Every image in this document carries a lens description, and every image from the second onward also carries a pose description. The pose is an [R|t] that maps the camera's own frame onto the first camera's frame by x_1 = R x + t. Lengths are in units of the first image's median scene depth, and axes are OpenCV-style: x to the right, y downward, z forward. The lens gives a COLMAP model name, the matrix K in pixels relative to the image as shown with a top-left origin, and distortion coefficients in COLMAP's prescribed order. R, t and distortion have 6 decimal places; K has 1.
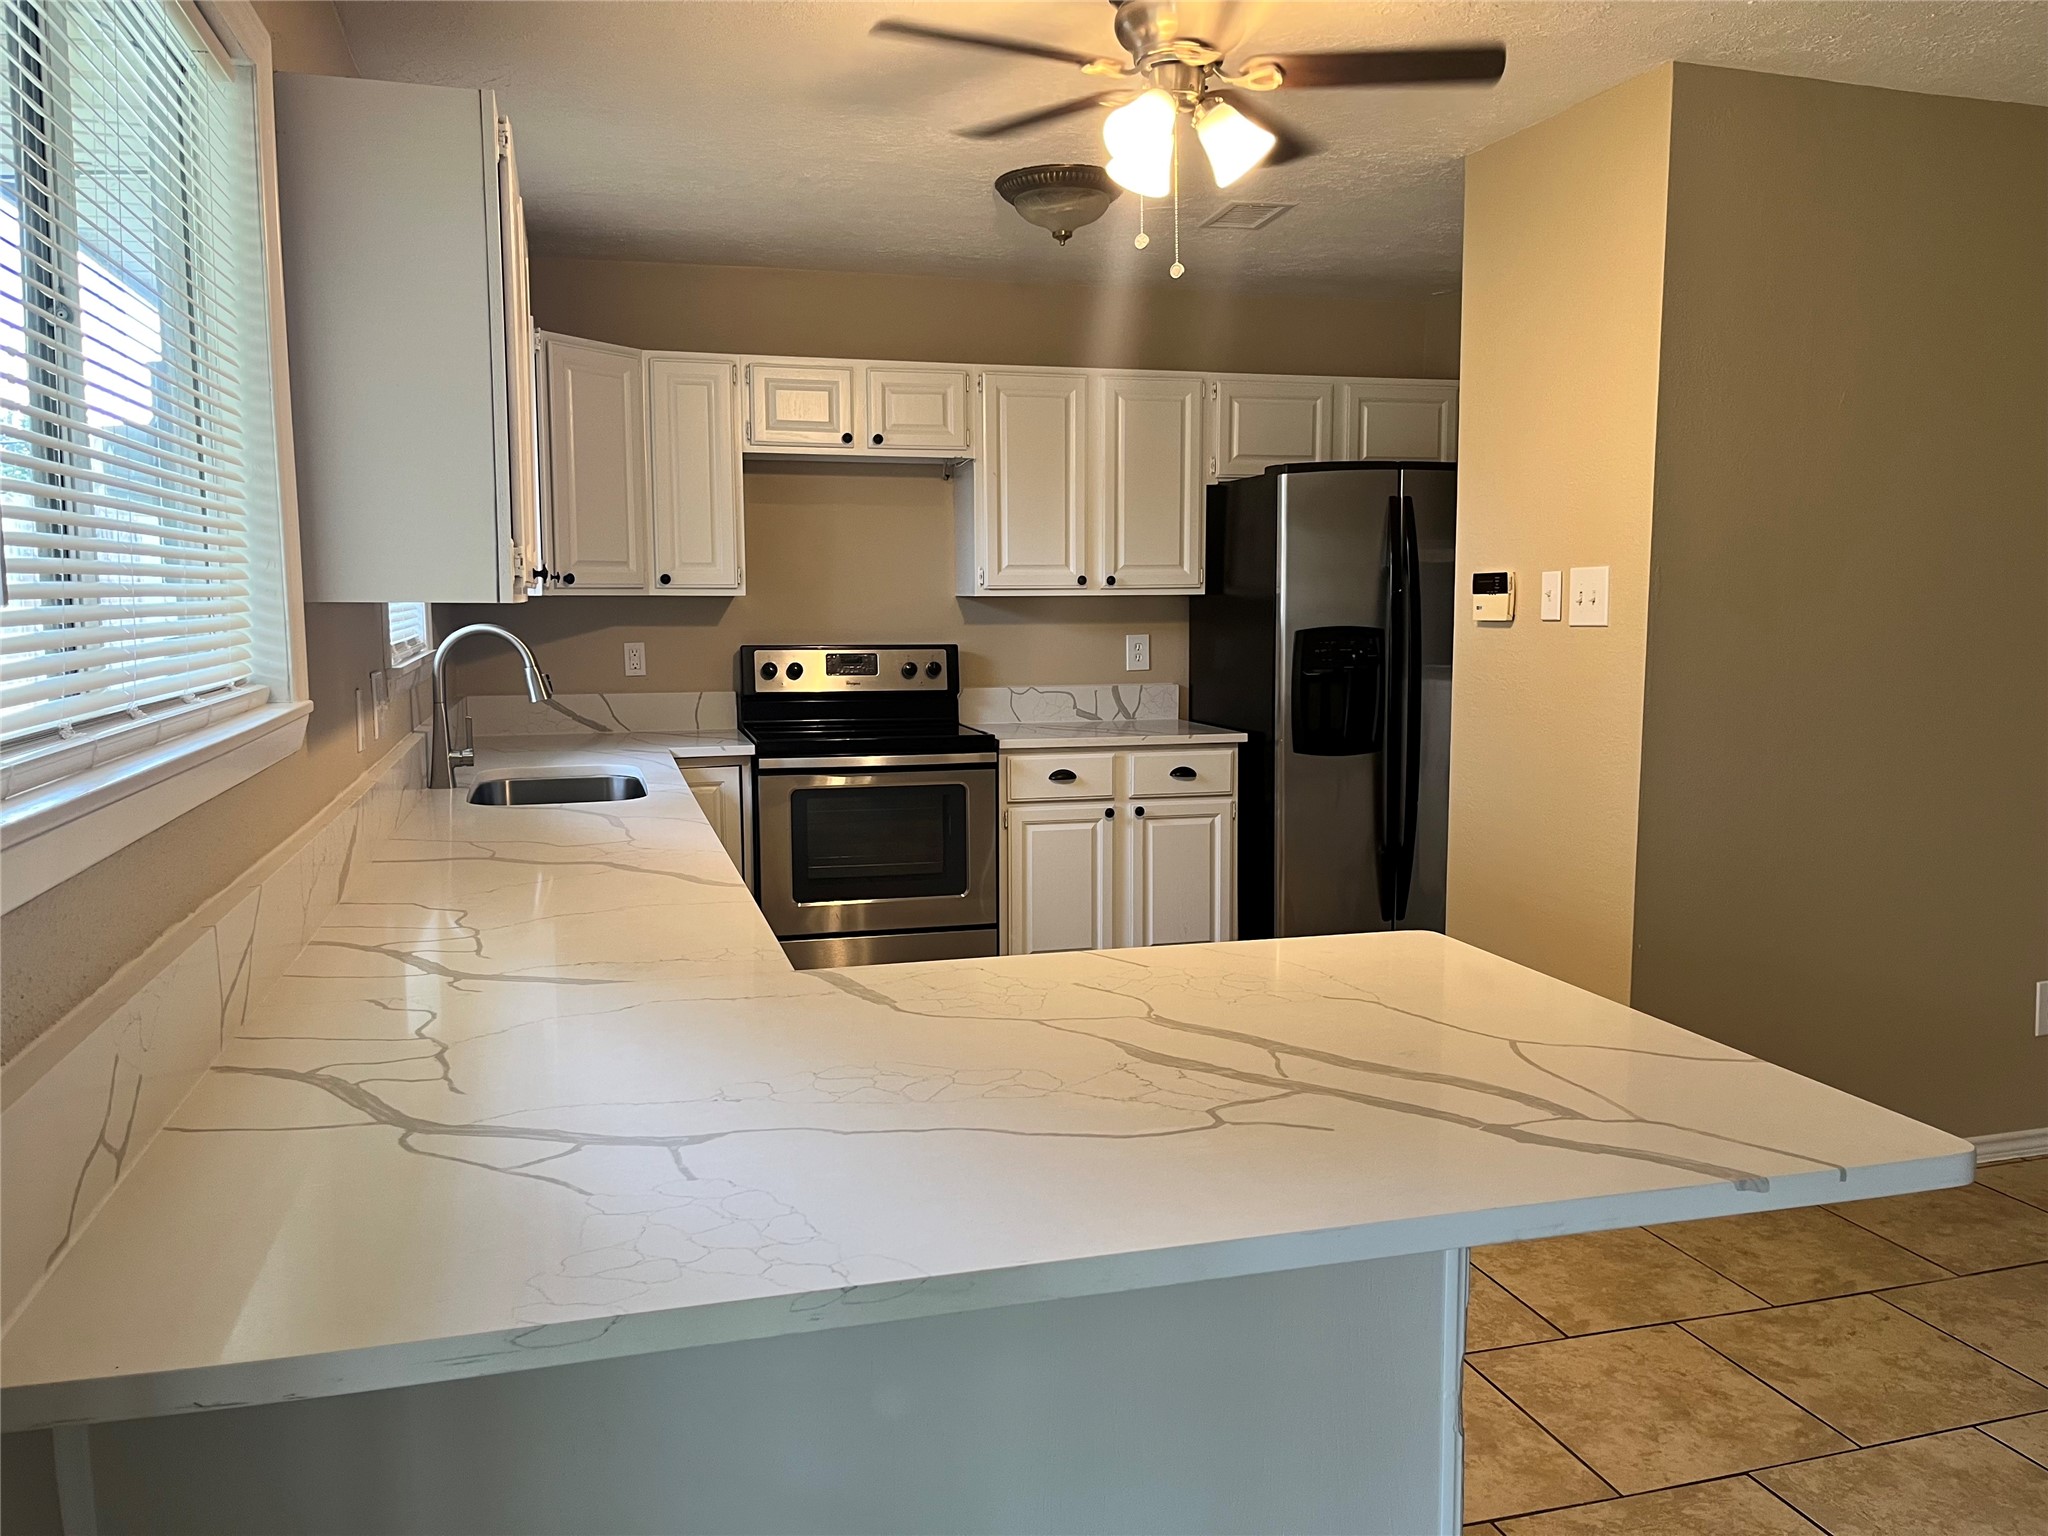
lens RADIAL K [[1544.4, 0, 1020.9], [0, 1544.4, 773.1], [0, 0, 1]] dist [0.069468, -0.093812]
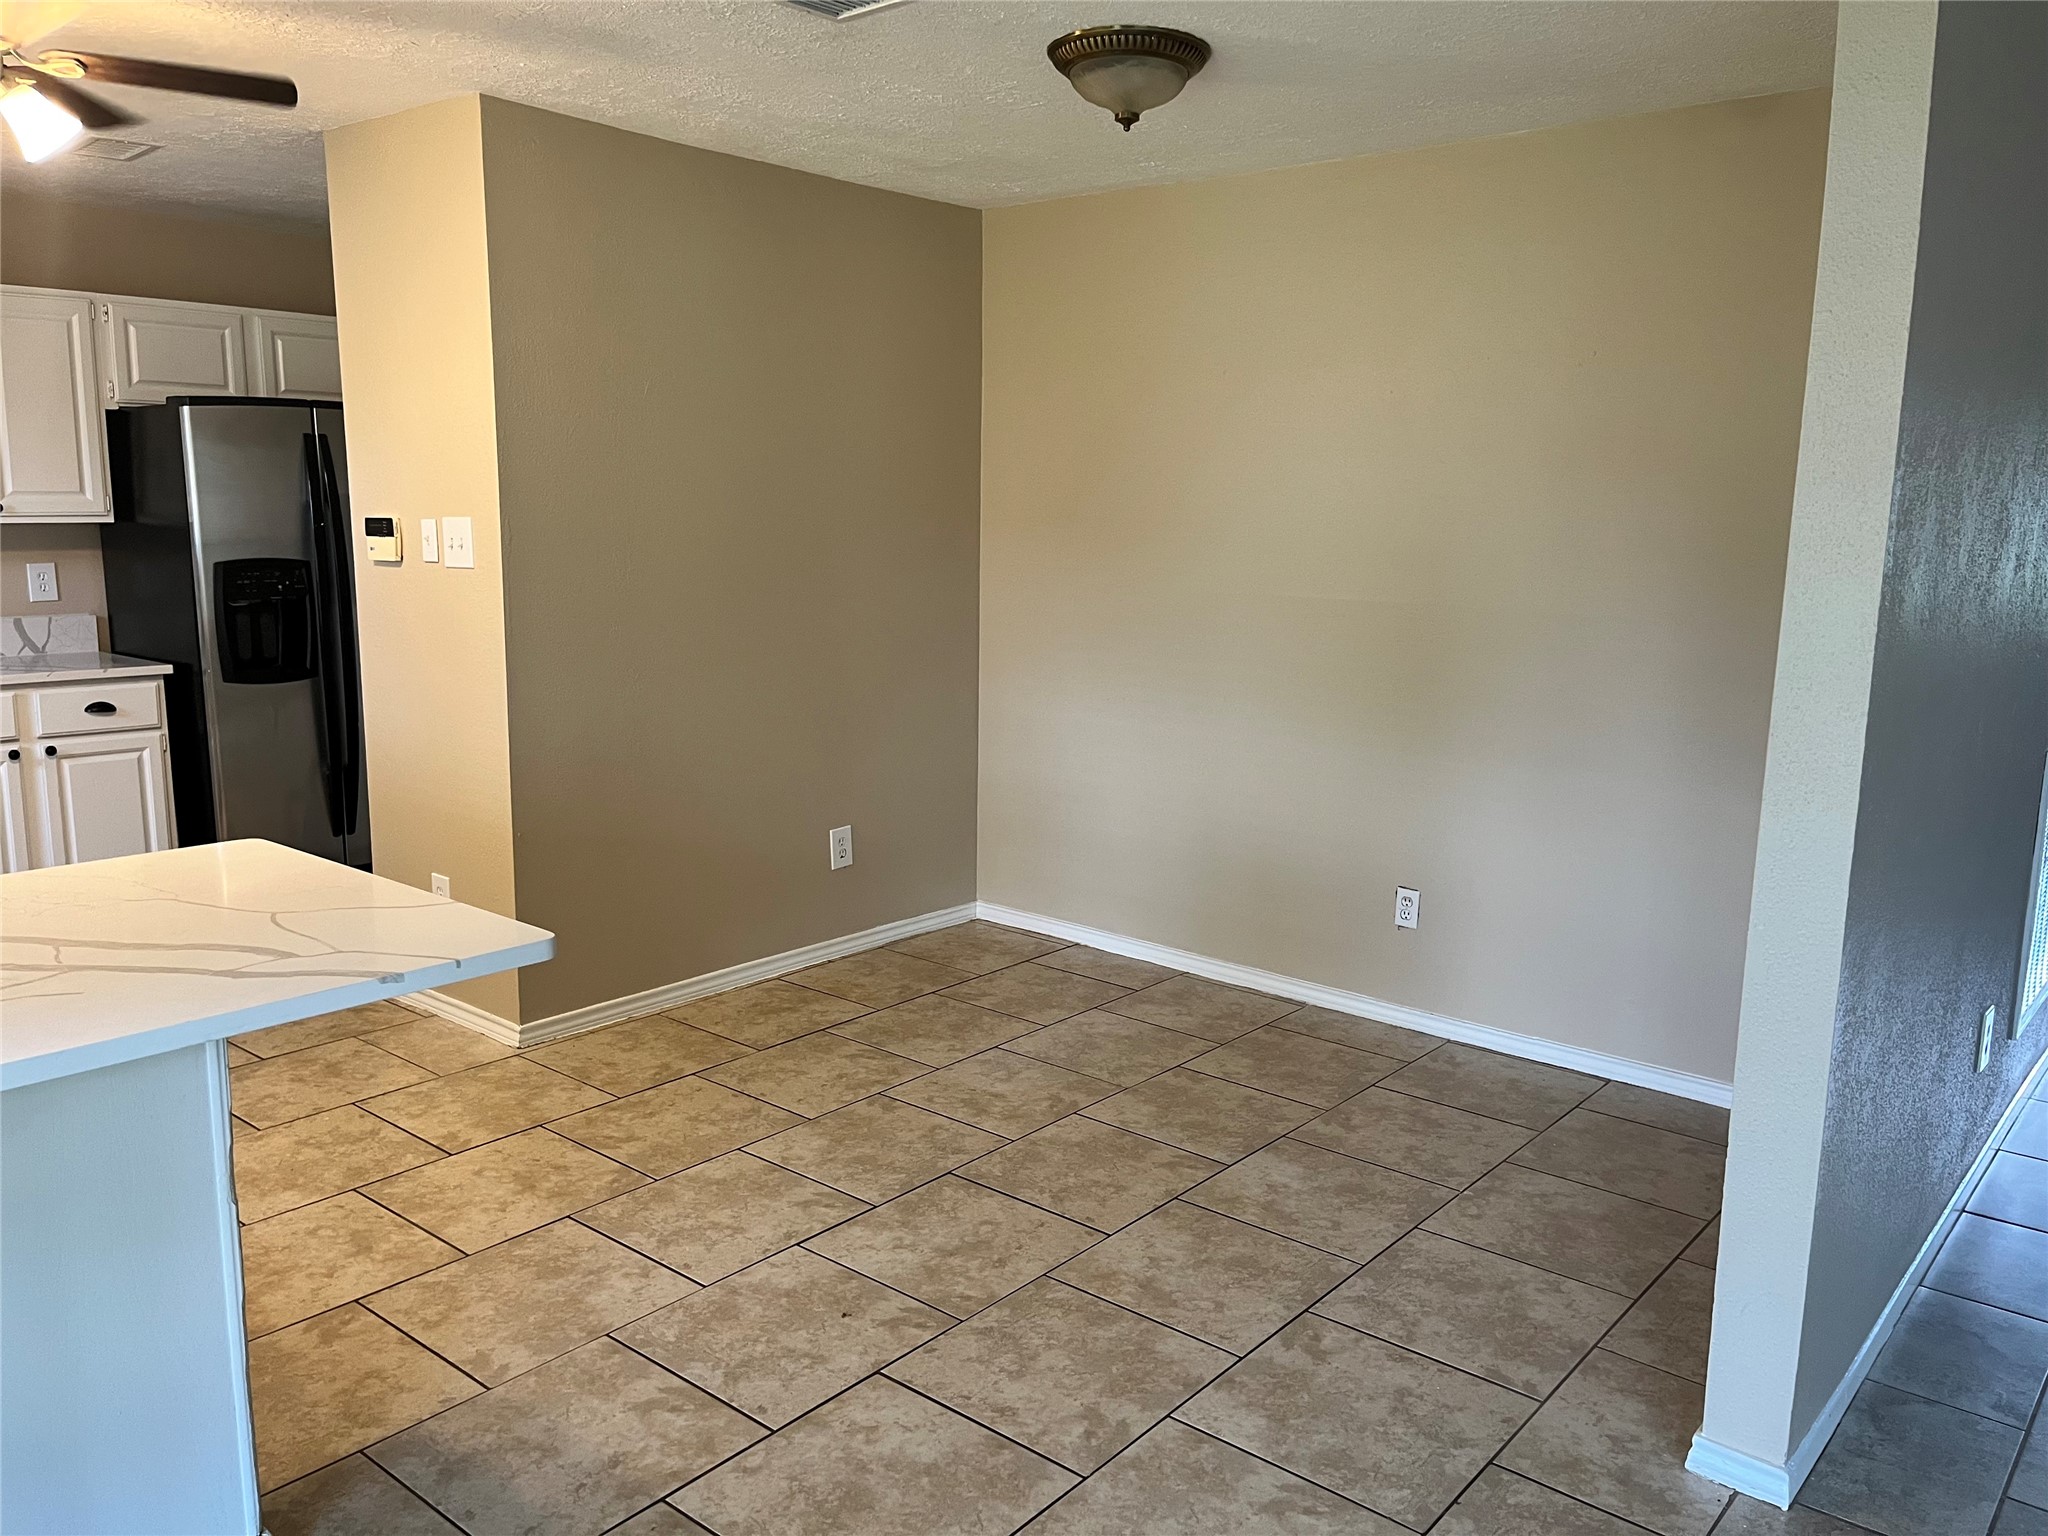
lens RADIAL K [[1544.4, 0, 1020.9], [0, 1544.4, 773.1], [0, 0, 1]] dist [0.069468, -0.093812]
pose [[0.828712, -0.079655, 0.553979, 0.048886], [0.046384, 0.996190, 0.073852, -0.007151], [-0.557751, -0.035506, 0.829249, -0.197655]]
